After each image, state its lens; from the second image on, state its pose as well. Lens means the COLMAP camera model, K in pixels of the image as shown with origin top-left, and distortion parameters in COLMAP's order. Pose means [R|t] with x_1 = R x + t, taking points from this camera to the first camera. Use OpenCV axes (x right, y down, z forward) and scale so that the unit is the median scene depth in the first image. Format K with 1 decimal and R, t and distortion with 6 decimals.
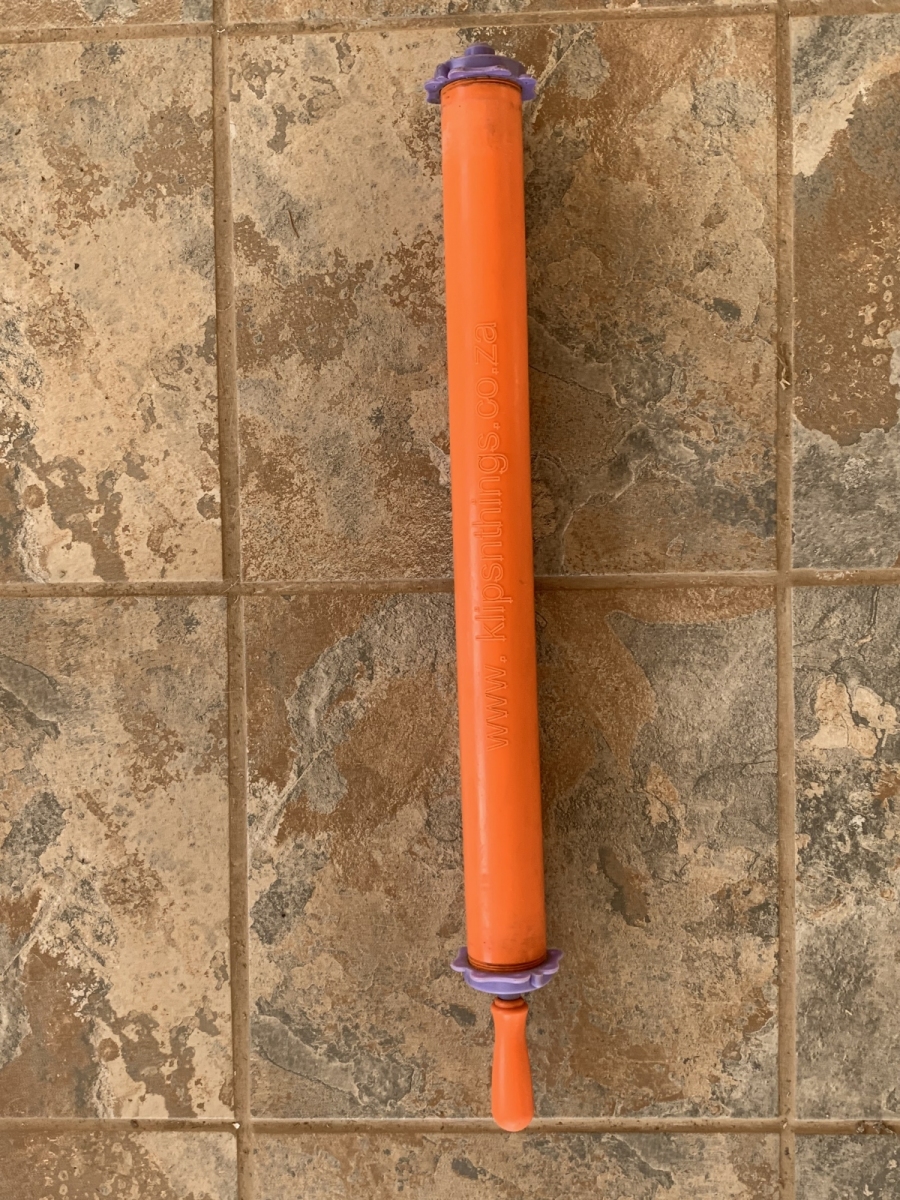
lens RADIAL K [[1283.6, 0, 443.3], [0, 1283.6, 602.7], [0, 0, 1]] dist [0.070322, 0.000000]
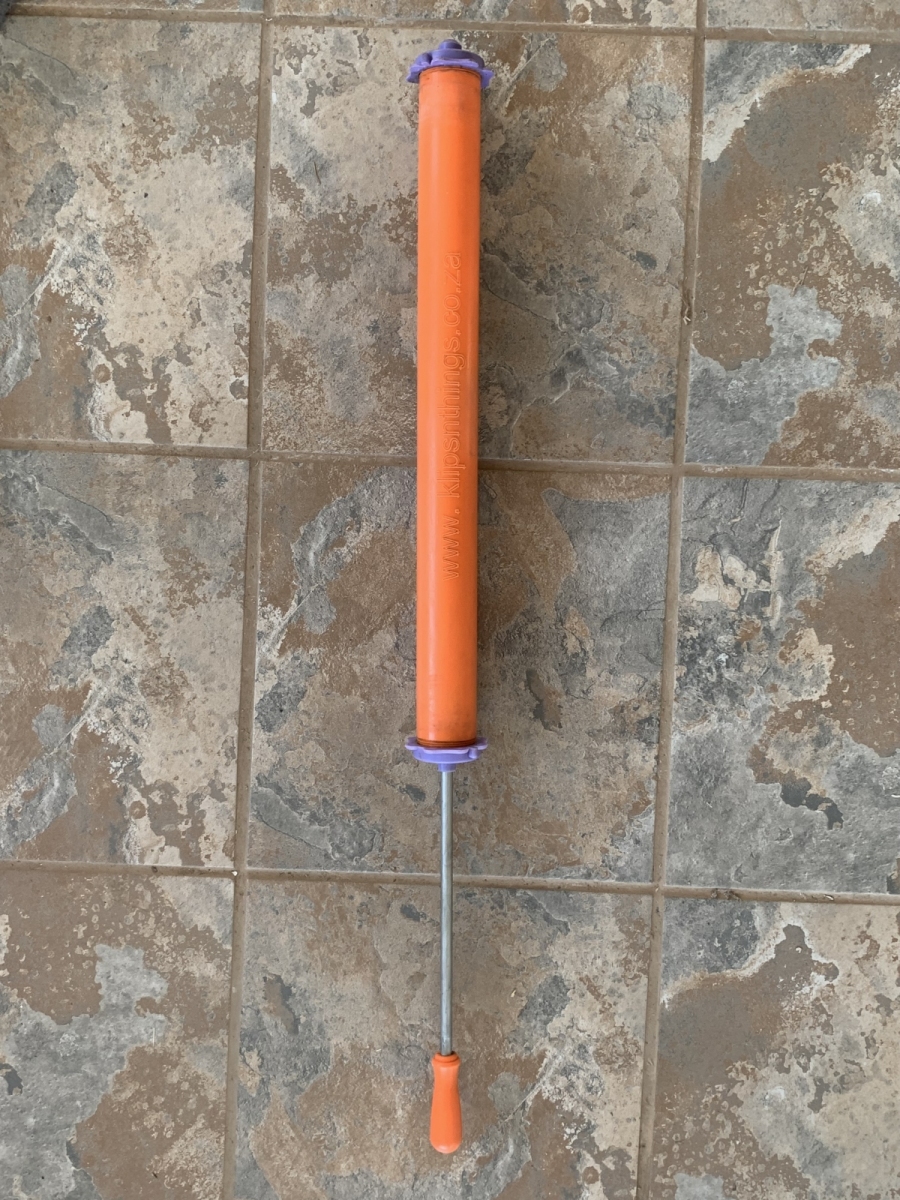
lens RADIAL K [[1283.6, 0, 448.3], [0, 1283.6, 606.0], [0, 0, 1]] dist [0.070322, 0.000000]
pose [[0.998067, 0.050122, 0.036738, -0.010098], [-0.053594, 0.993485, 0.100571, -0.000484], [-0.031458, -0.102345, 0.994251, -0.301645]]
